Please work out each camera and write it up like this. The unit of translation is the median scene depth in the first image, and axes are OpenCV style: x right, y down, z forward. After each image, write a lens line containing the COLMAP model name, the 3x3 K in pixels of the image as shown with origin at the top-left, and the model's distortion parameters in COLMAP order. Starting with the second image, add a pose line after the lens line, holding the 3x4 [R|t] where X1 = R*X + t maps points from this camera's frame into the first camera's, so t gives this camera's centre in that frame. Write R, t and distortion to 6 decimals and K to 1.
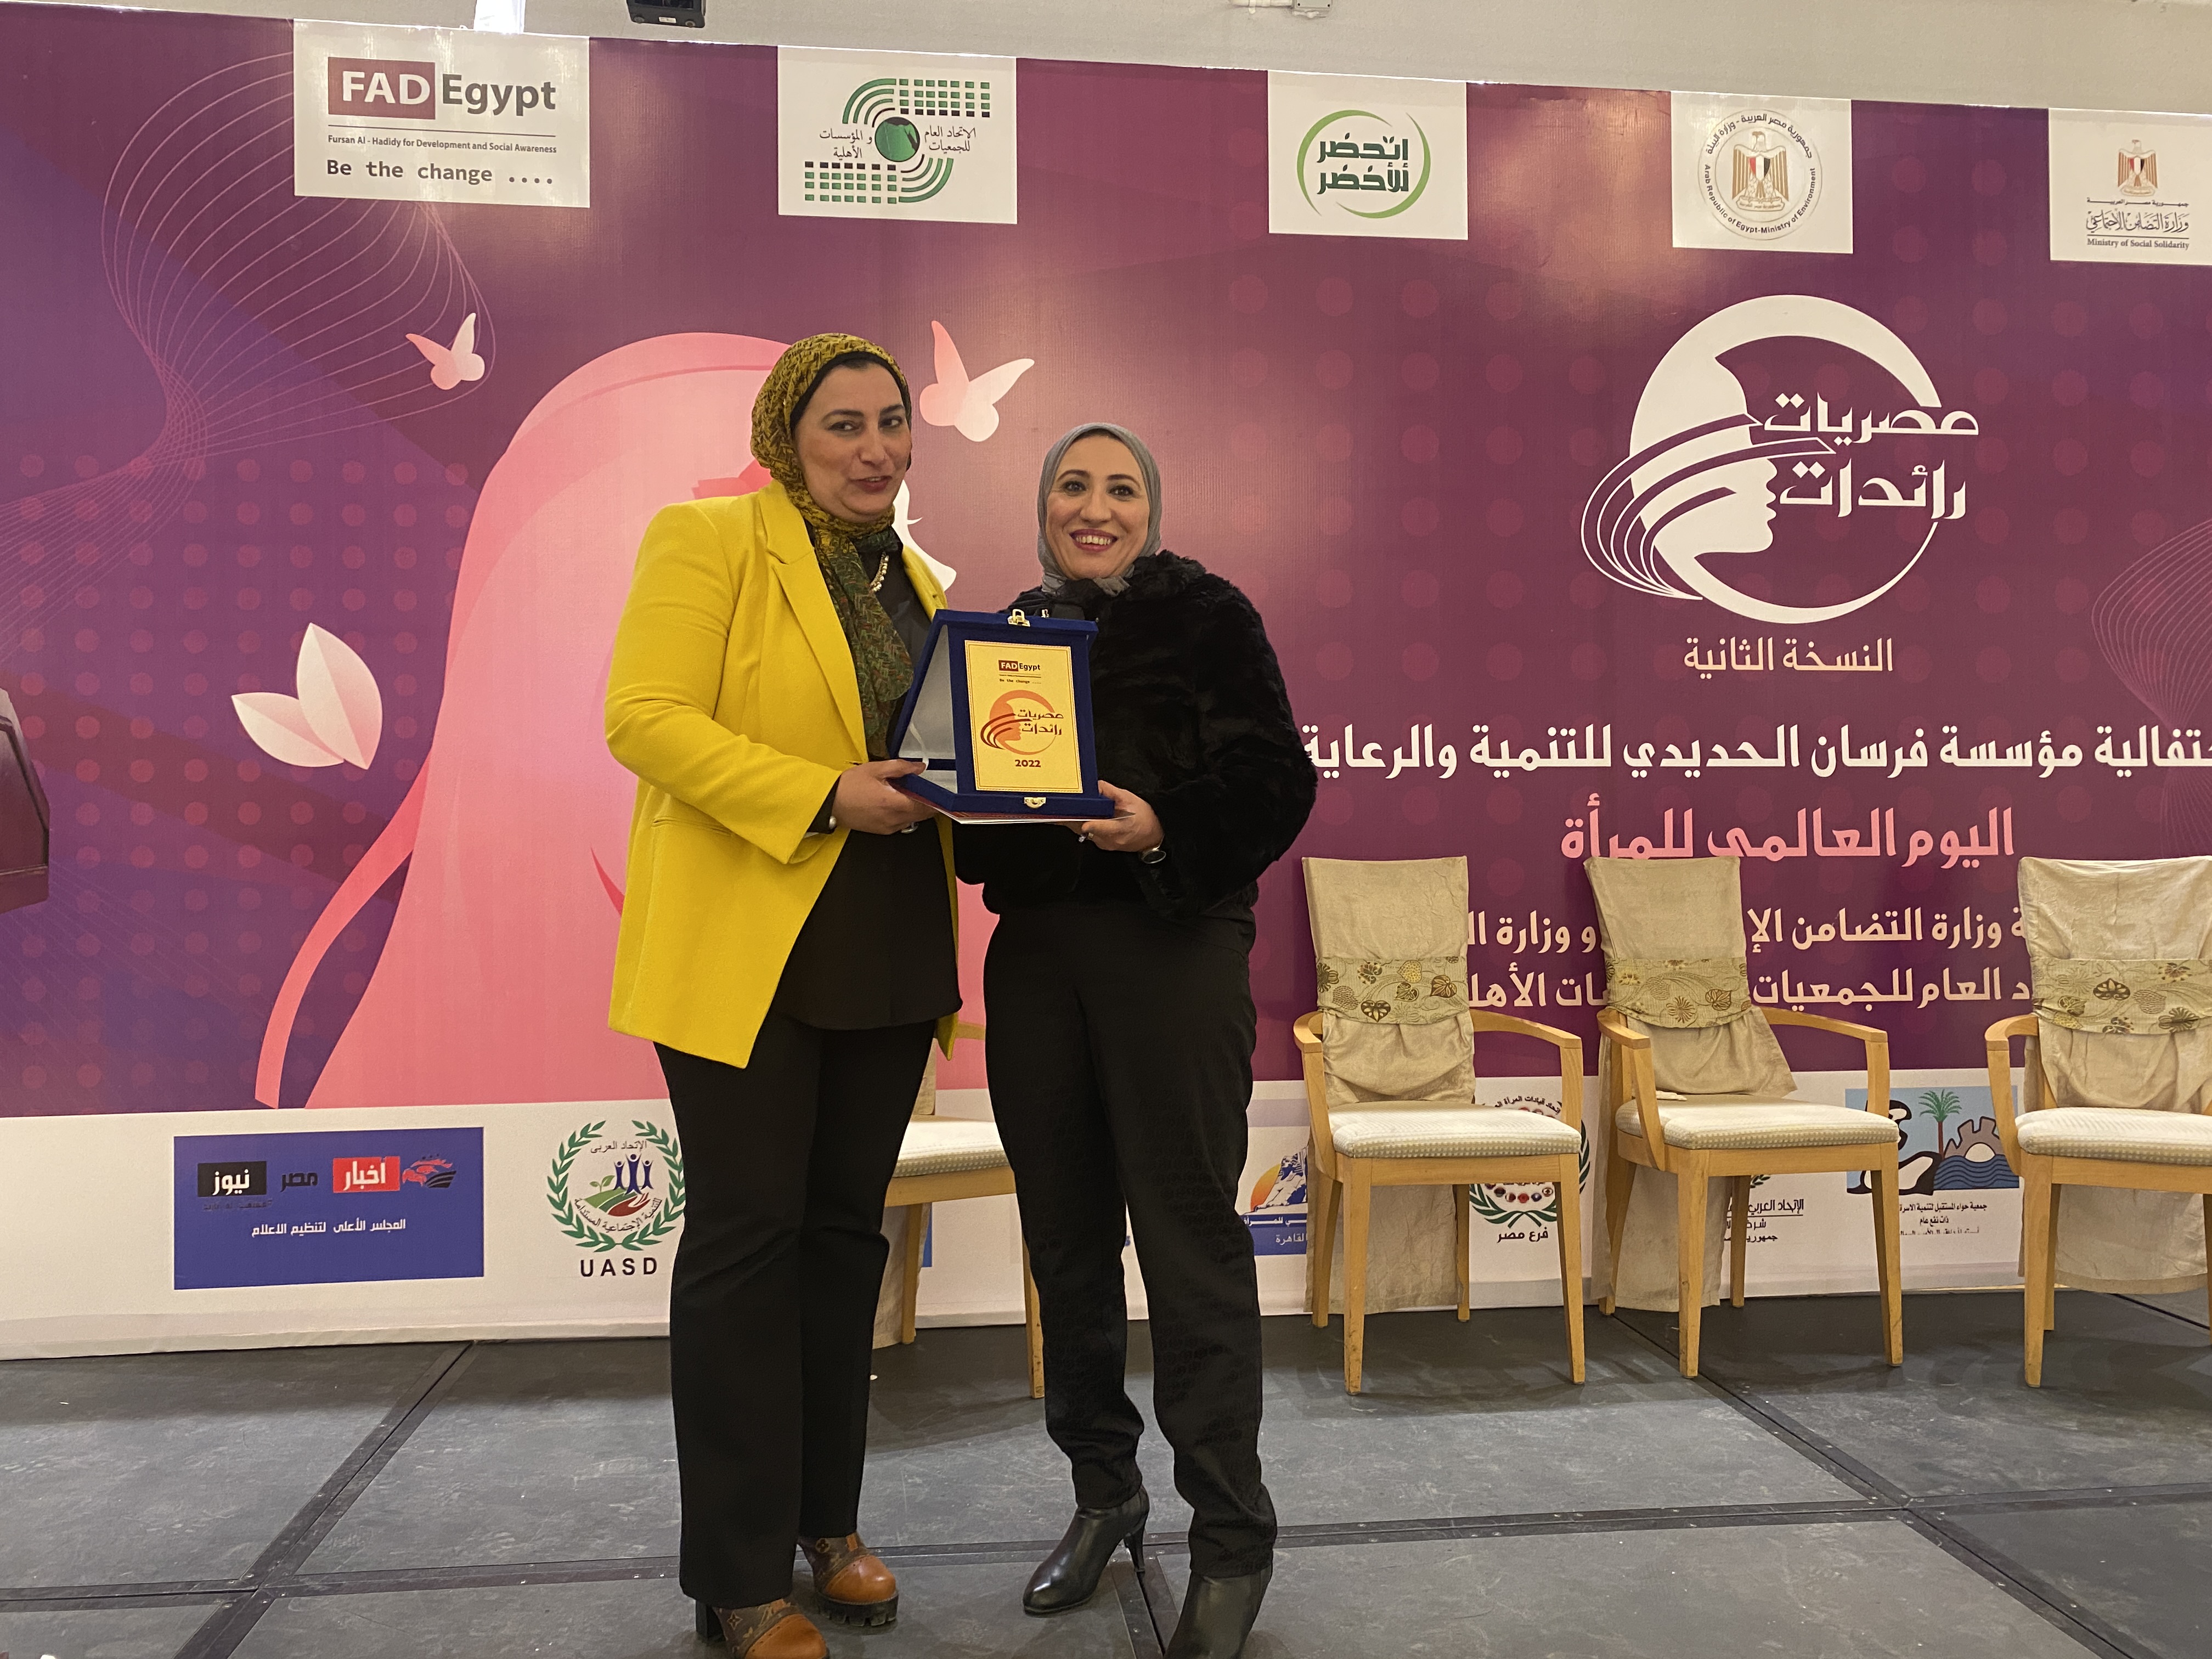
lens RADIAL K [[1687.7, 0, 1088.5], [0, 1687.7, 826.3], [0, 0, 1]] dist [-0.002843, -0.009858]
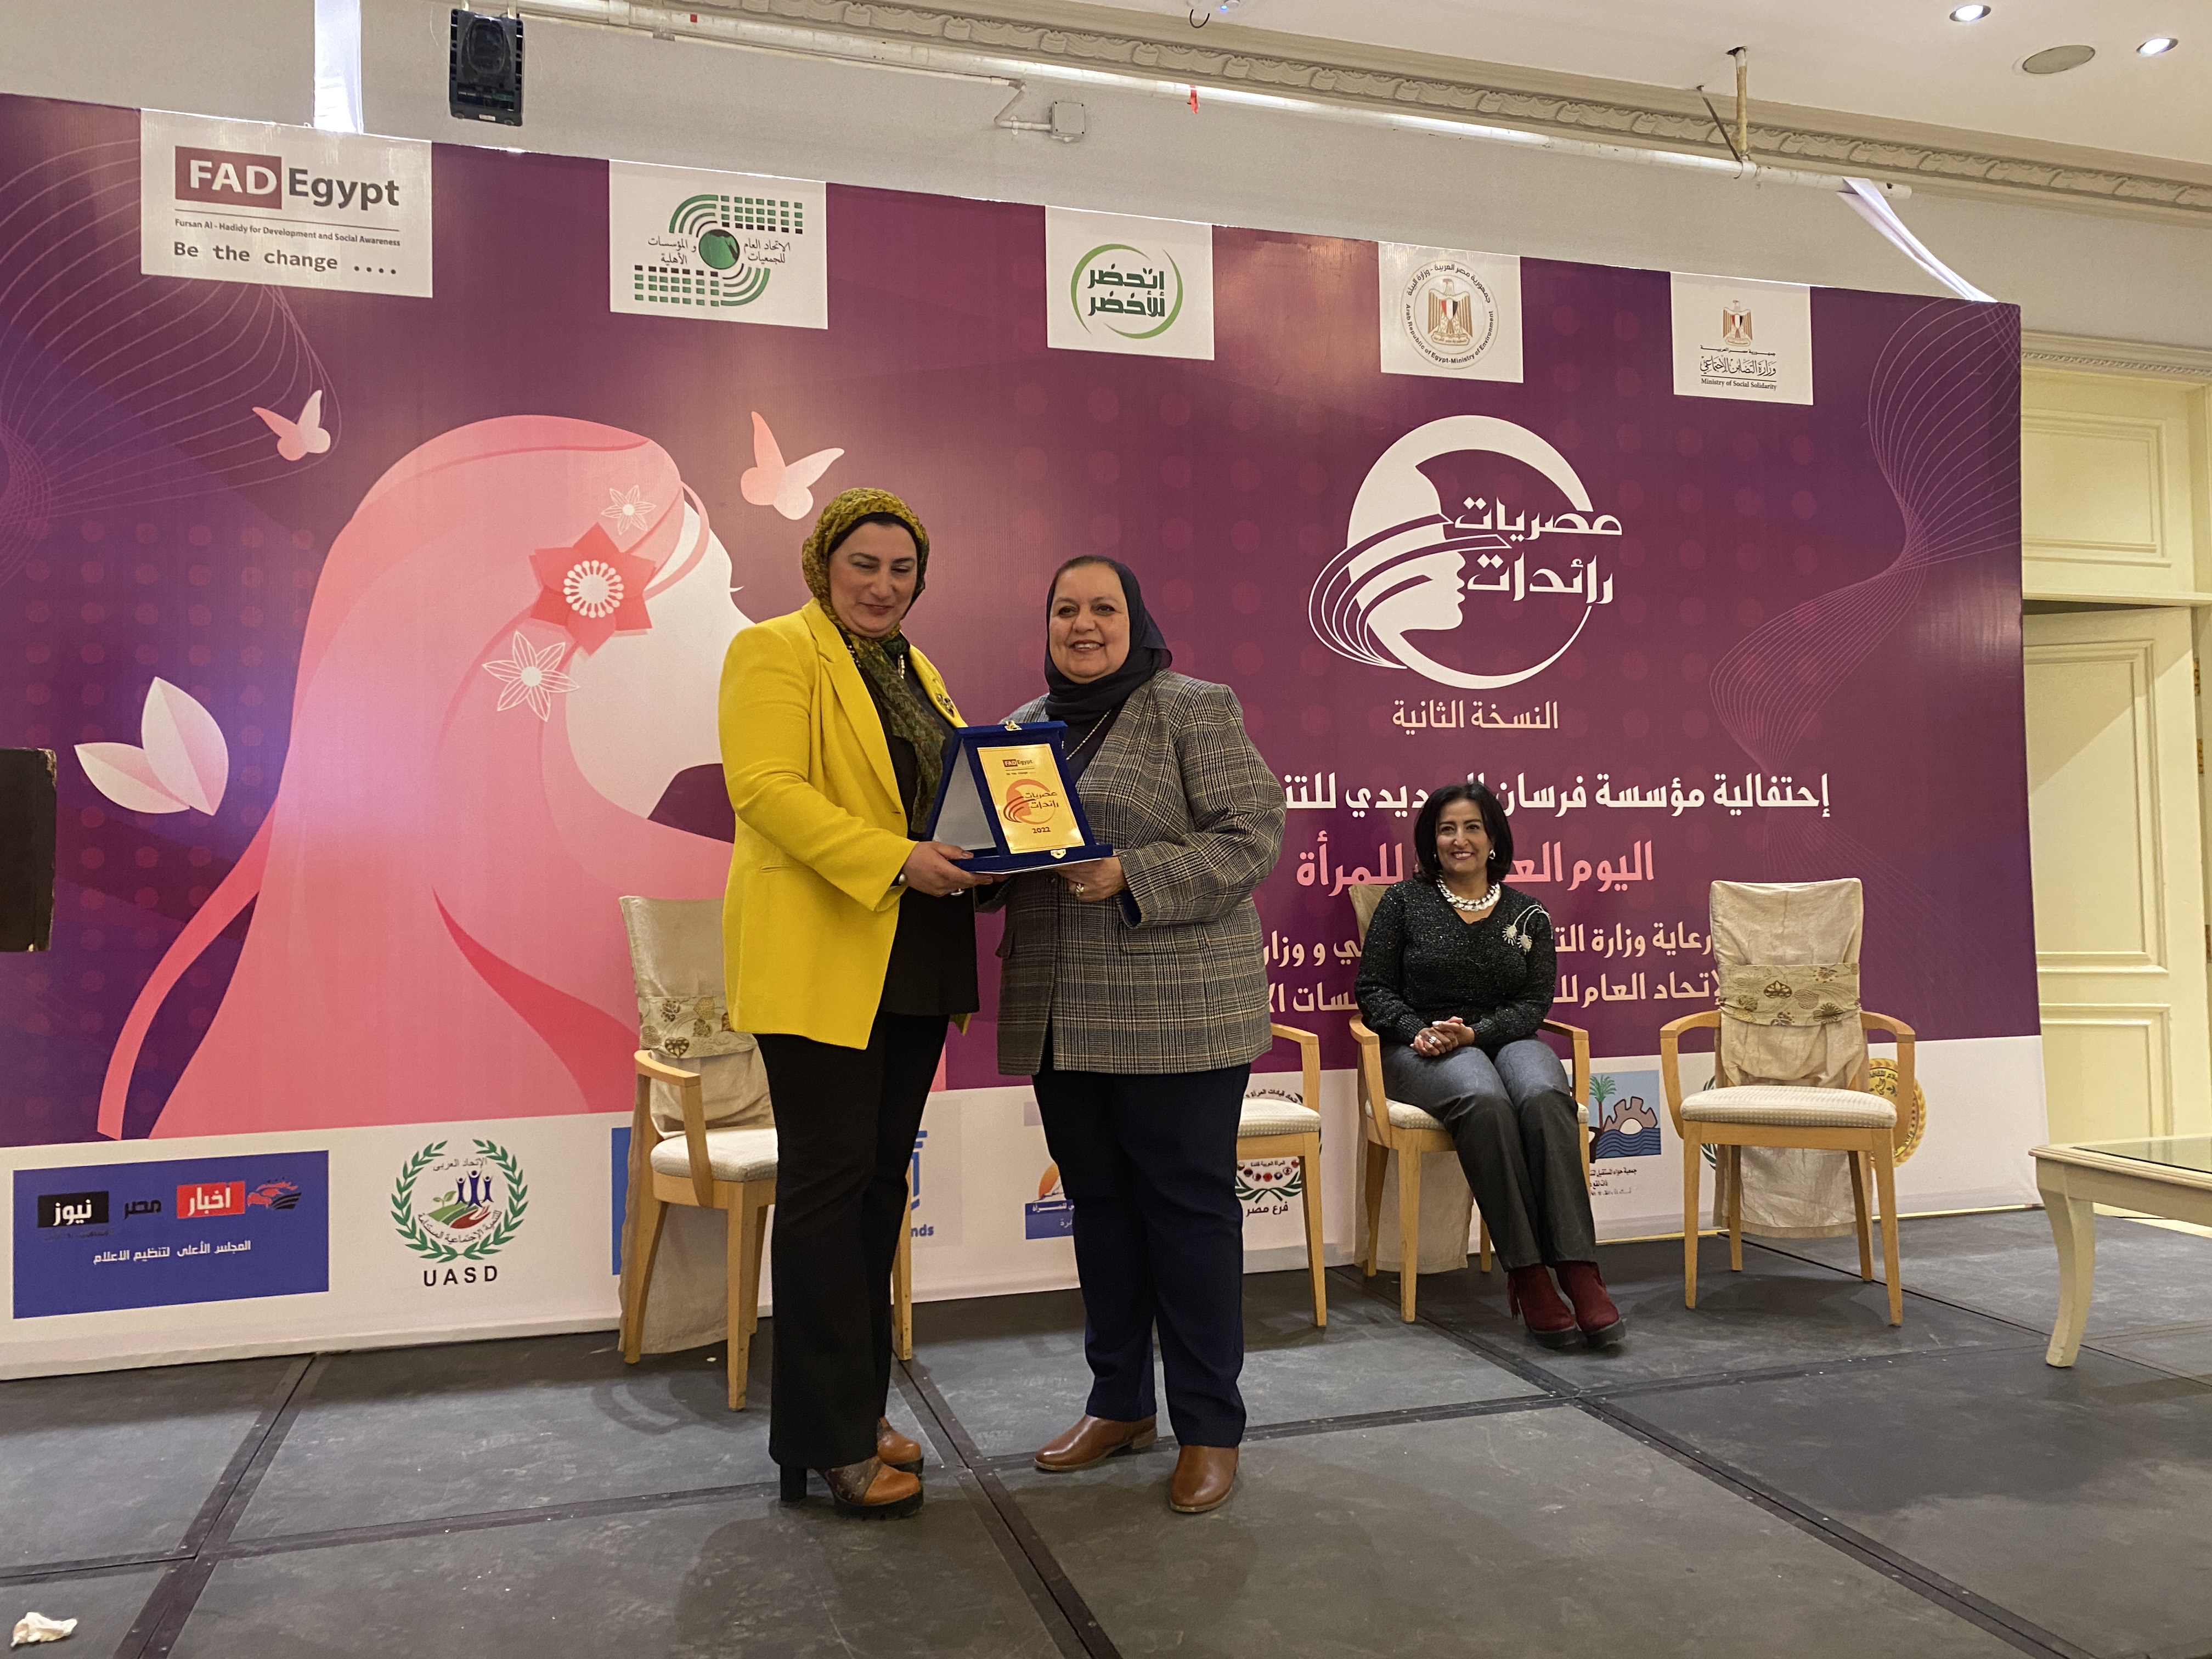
lens RADIAL K [[1687.7, 0, 1110.5], [0, 1687.7, 823.1], [0, 0, 1]] dist [-0.002843, -0.009858]
pose [[0.982953, -0.004415, 0.183806, -0.065390], [0.008262, 0.999762, -0.020168, -0.002635], [-0.183673, 0.021343, 0.982756, -0.137443]]
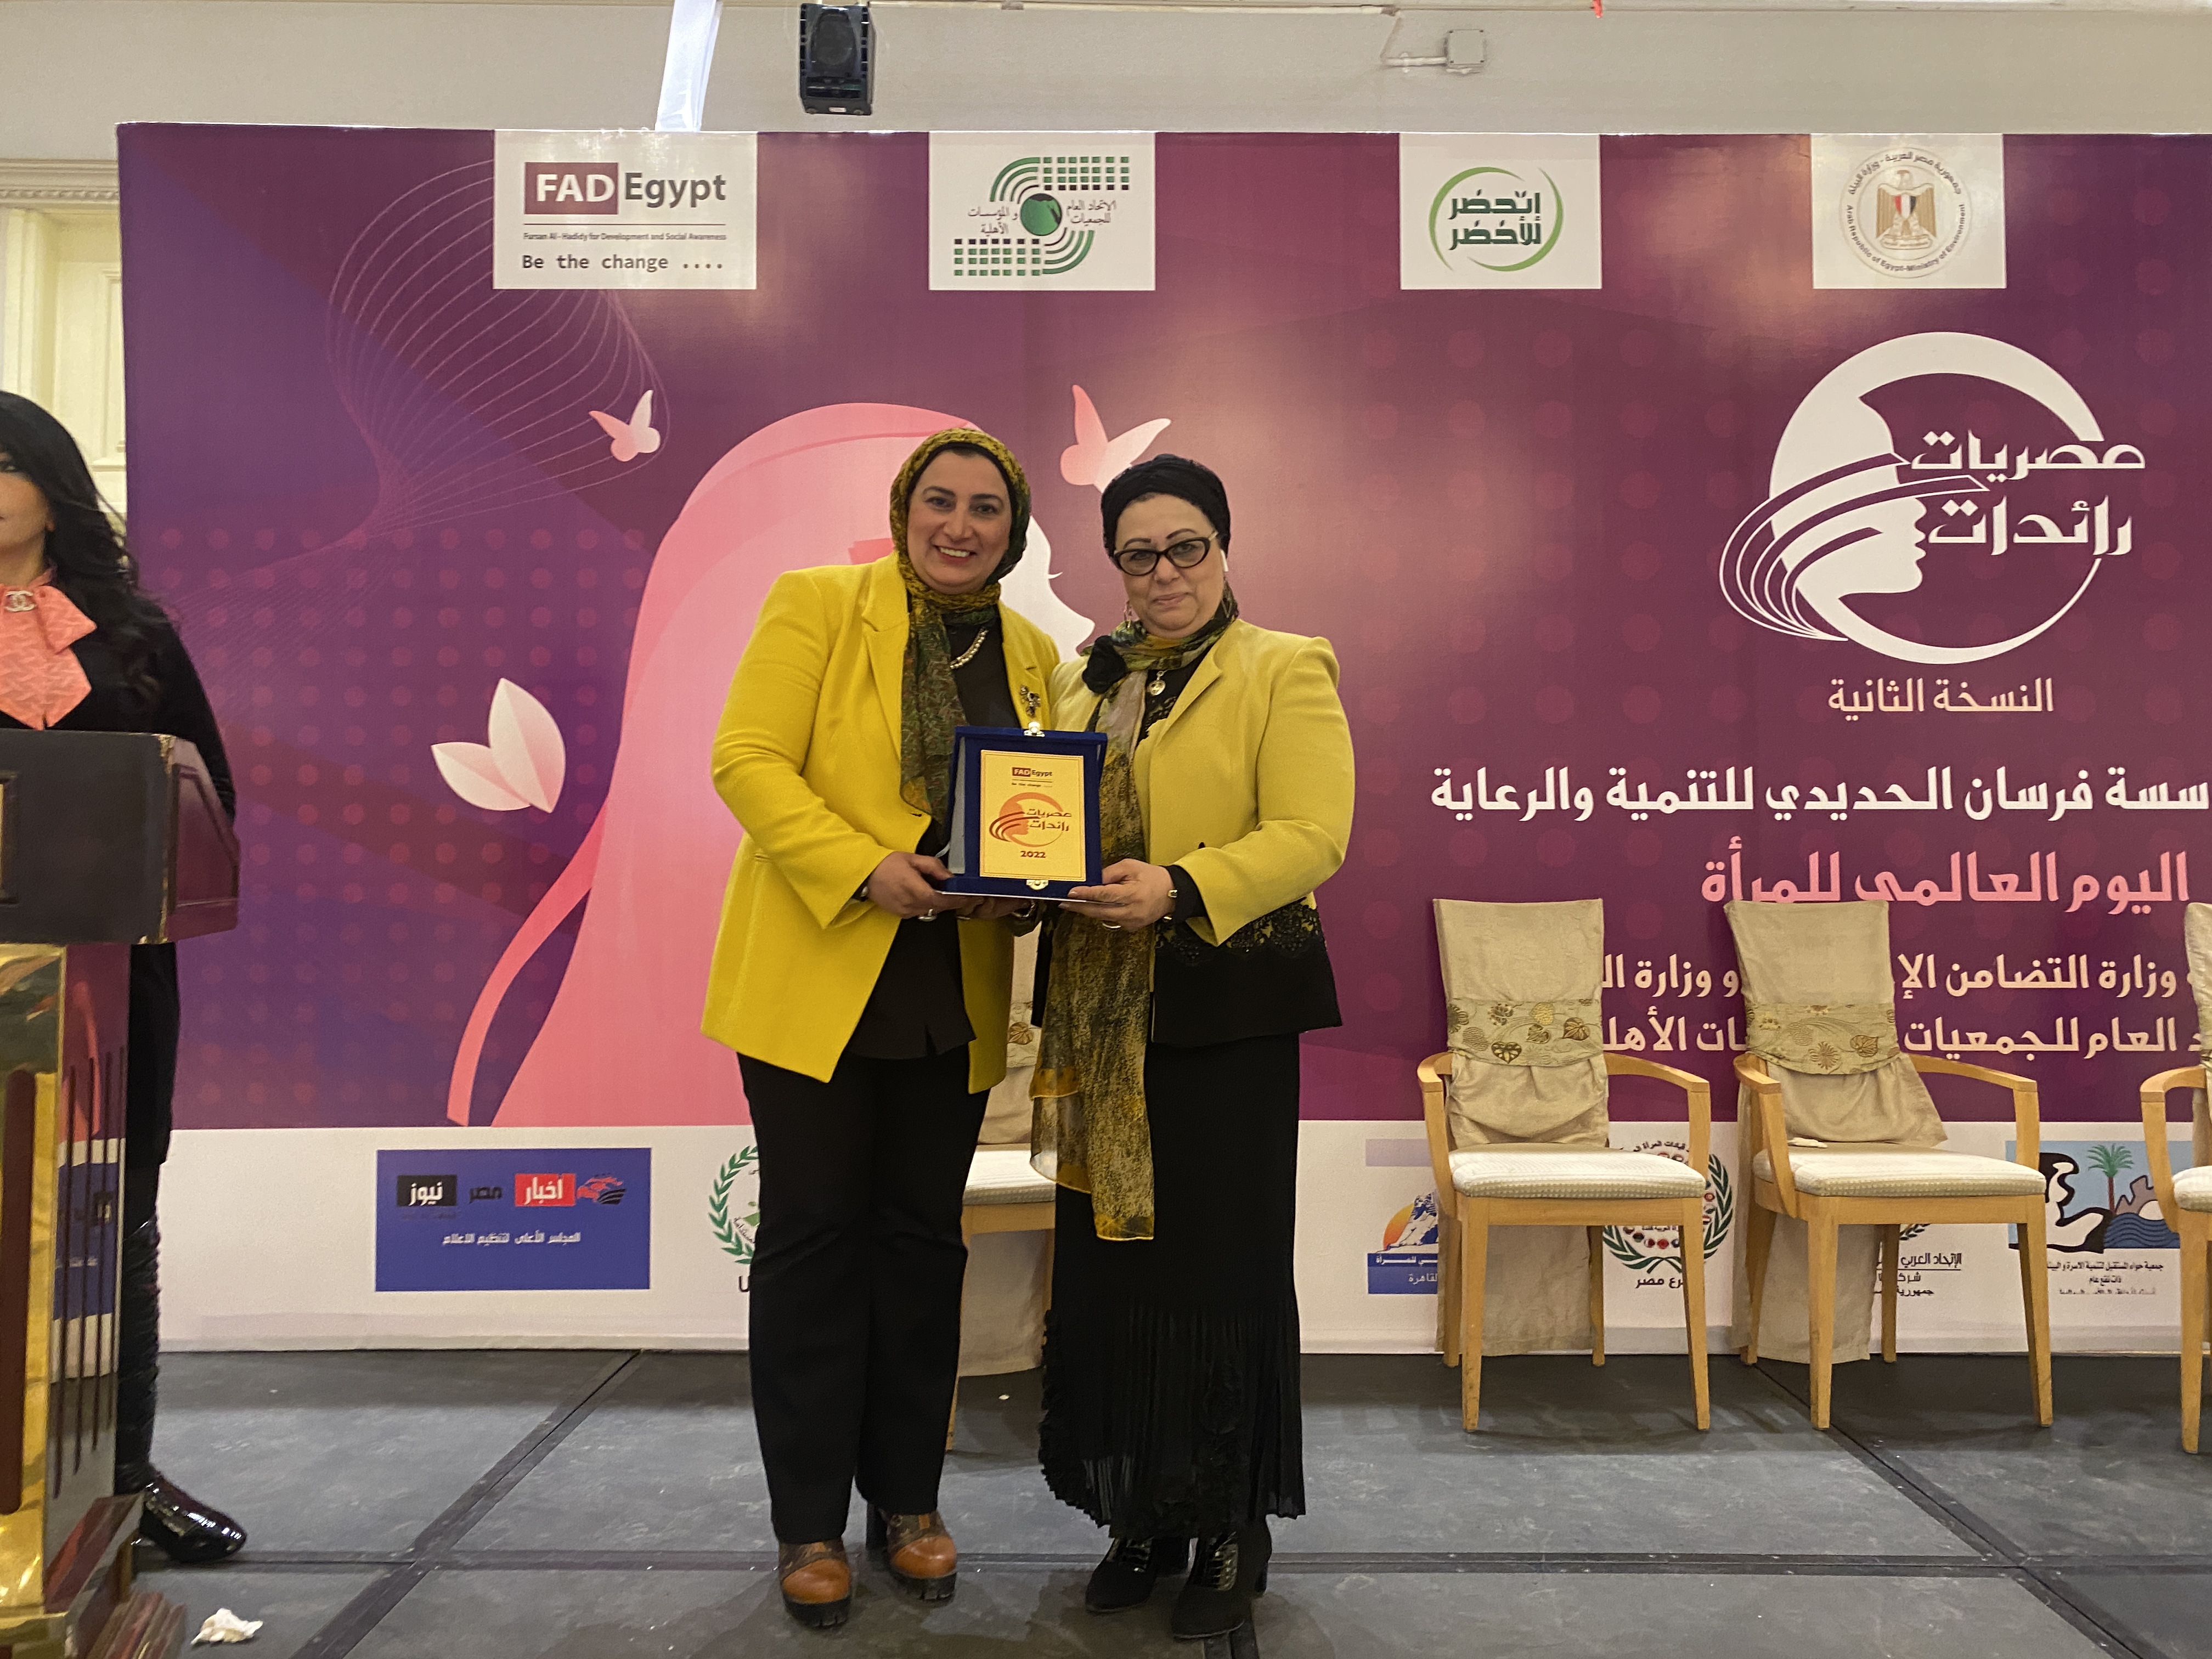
lens RADIAL K [[1687.7, 0, 1117.6], [0, 1687.7, 825.4], [0, 0, 1]] dist [-0.002843, -0.009858]
pose [[0.993349, 0.000302, -0.115146, 0.055156], [-0.003284, 0.999664, -0.025705, 0.000861], [0.115099, 0.025912, 0.993016, -0.030317]]
